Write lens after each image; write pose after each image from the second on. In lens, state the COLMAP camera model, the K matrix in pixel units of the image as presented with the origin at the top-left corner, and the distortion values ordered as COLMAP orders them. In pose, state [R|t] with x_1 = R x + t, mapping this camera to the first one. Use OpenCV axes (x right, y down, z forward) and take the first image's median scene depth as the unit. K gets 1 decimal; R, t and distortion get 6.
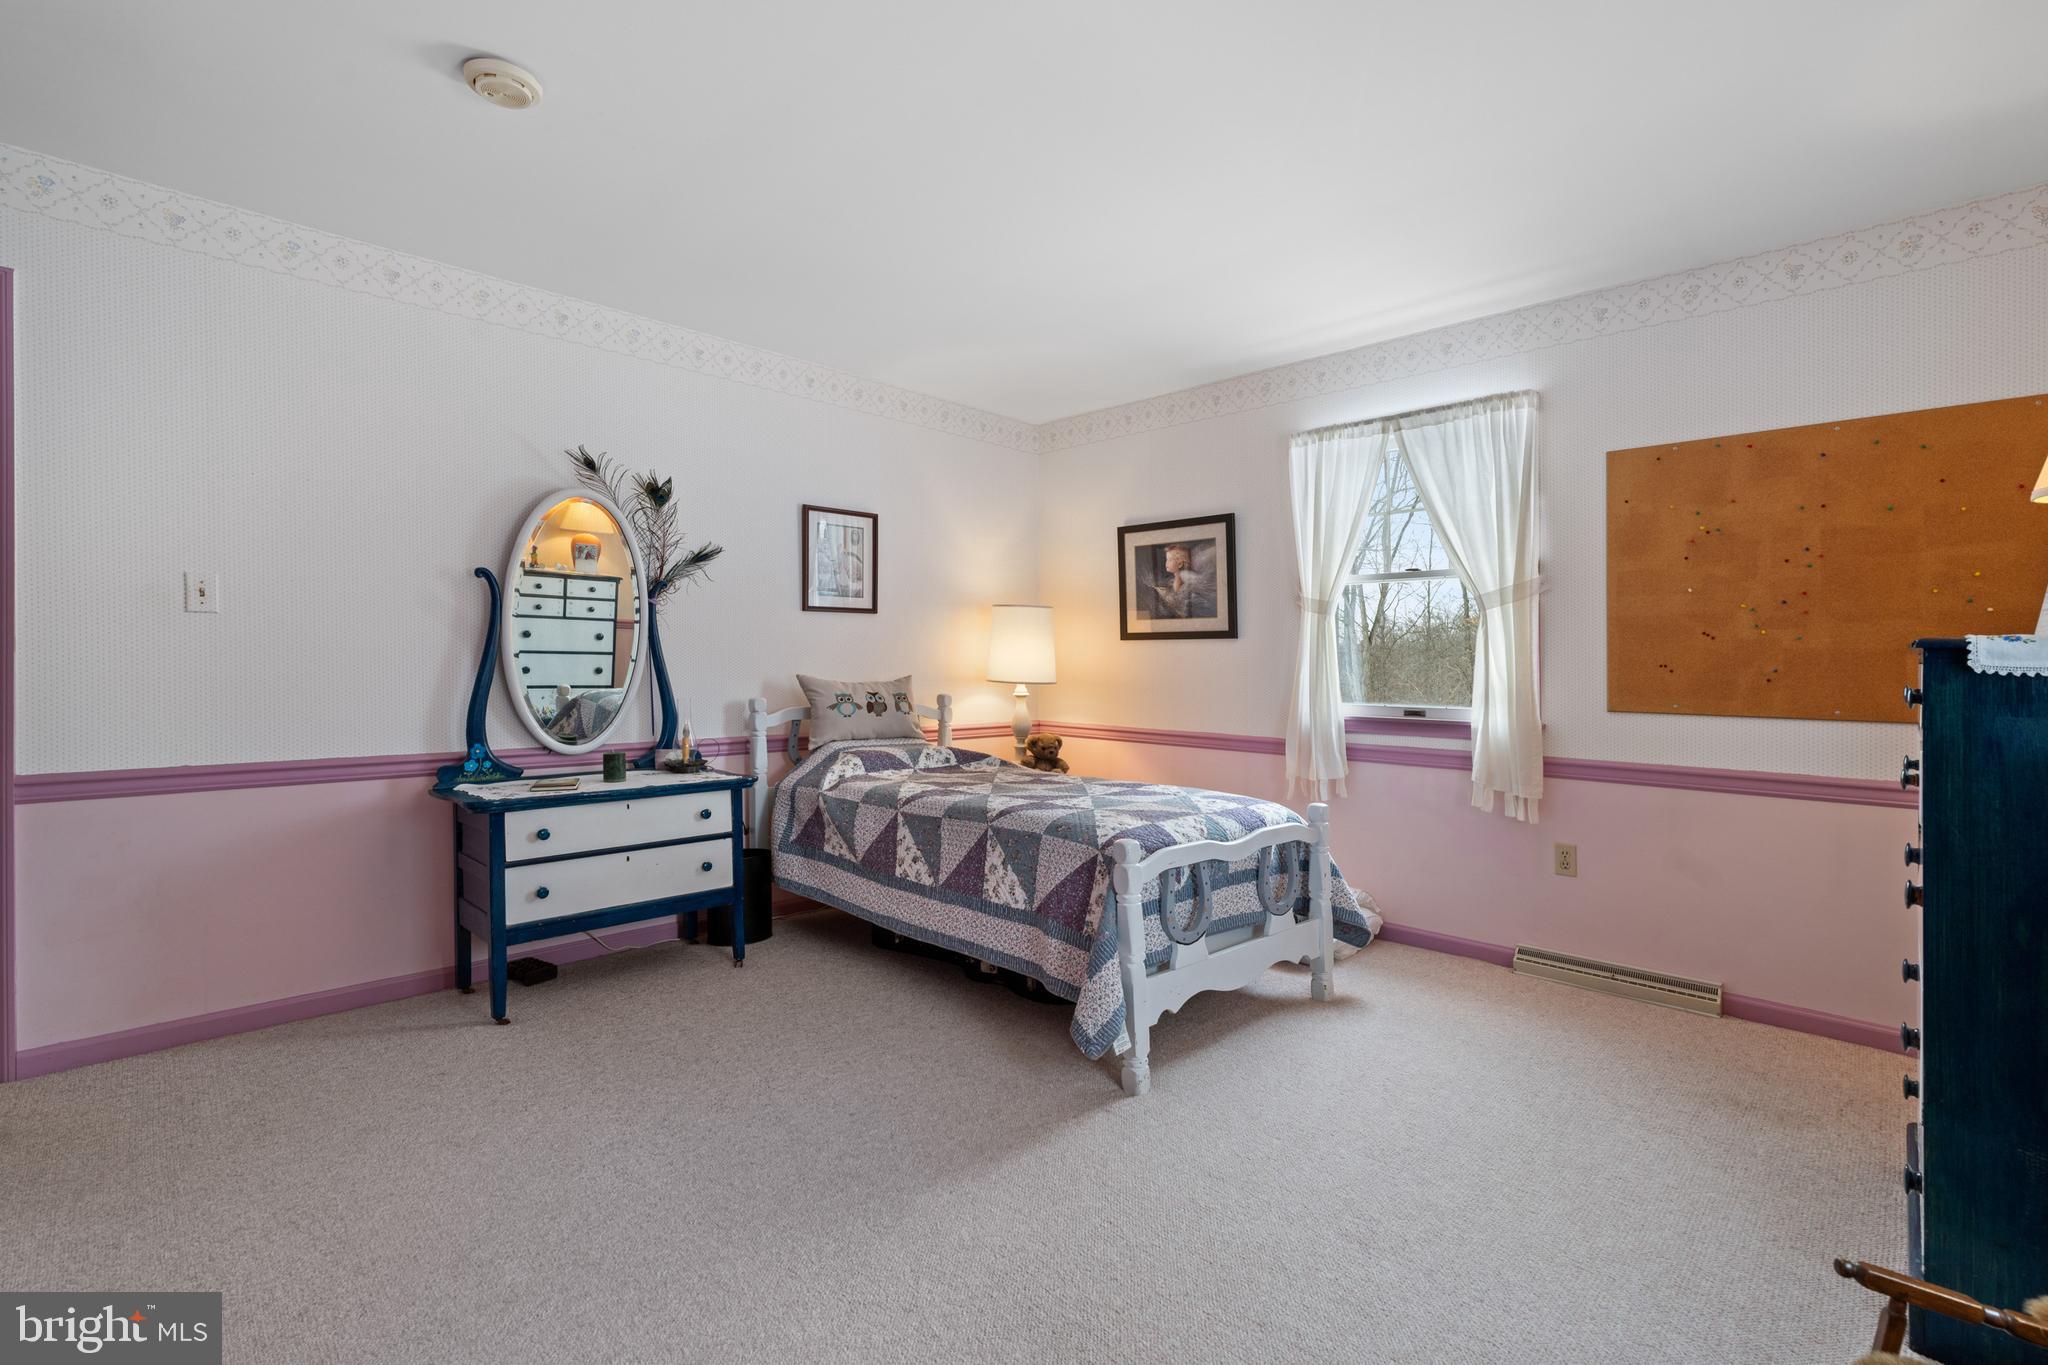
lens RADIAL K [[927.2, 0, 1026.1], [0, 927.2, 657.0], [0, 0, 1]] dist [-0.005925, 0.002159]
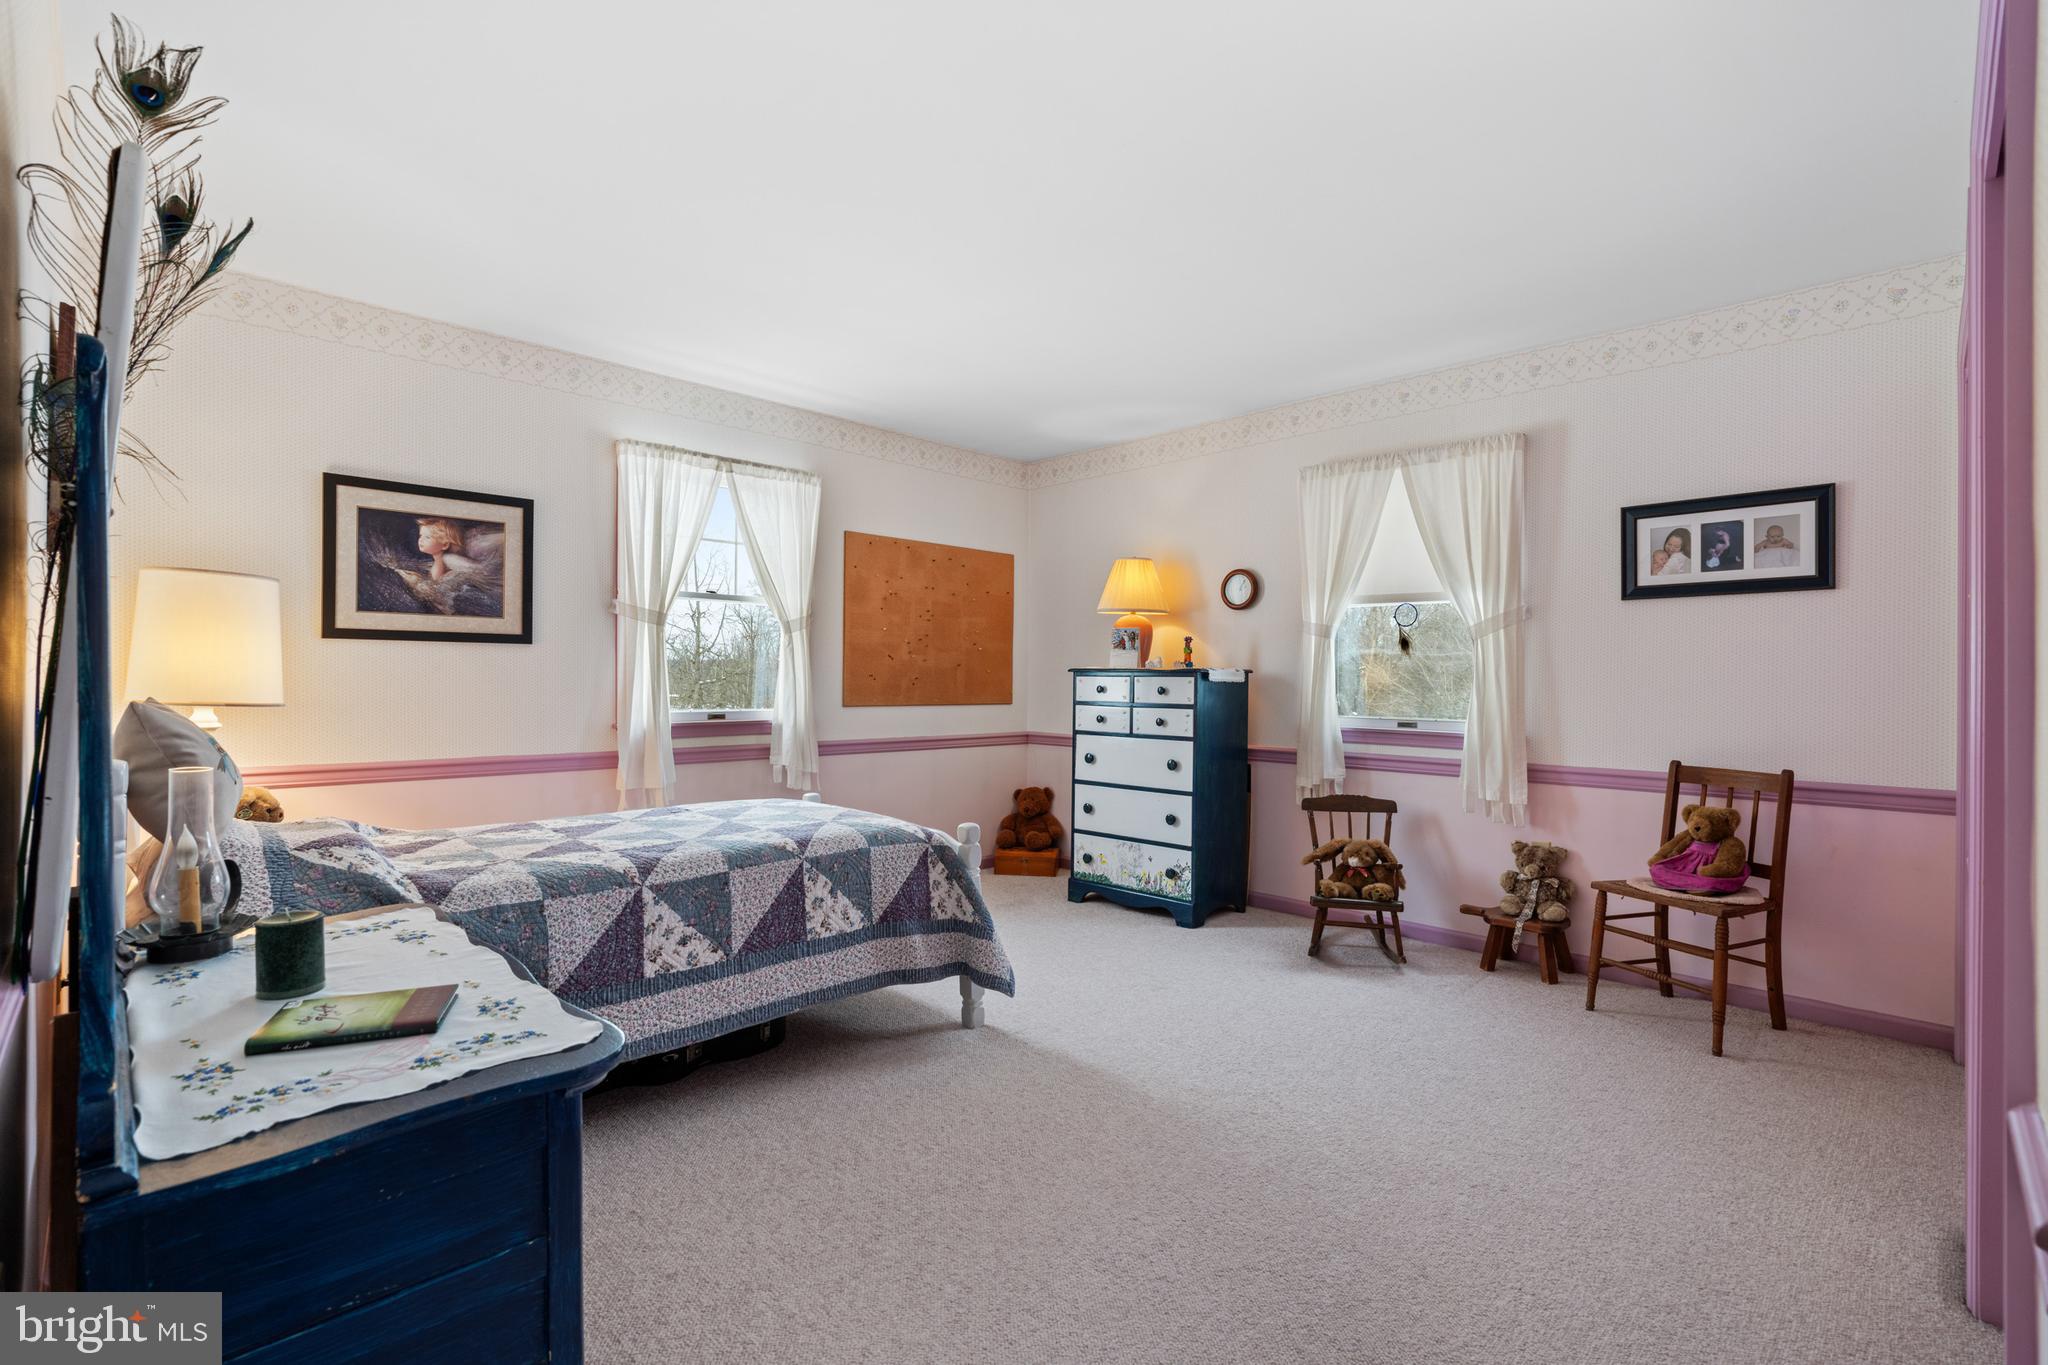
lens RADIAL K [[904.4, 0, 1022.1], [0, 904.4, 671.6], [0, 0, 1]] dist [-0.004452, 0.000906]
pose [[0.016690, -0.000567, 0.999861, -0.736863], [-0.014521, 0.999894, 0.000809, -0.001980], [-0.999755, -0.014532, 0.016680, 0.629933]]
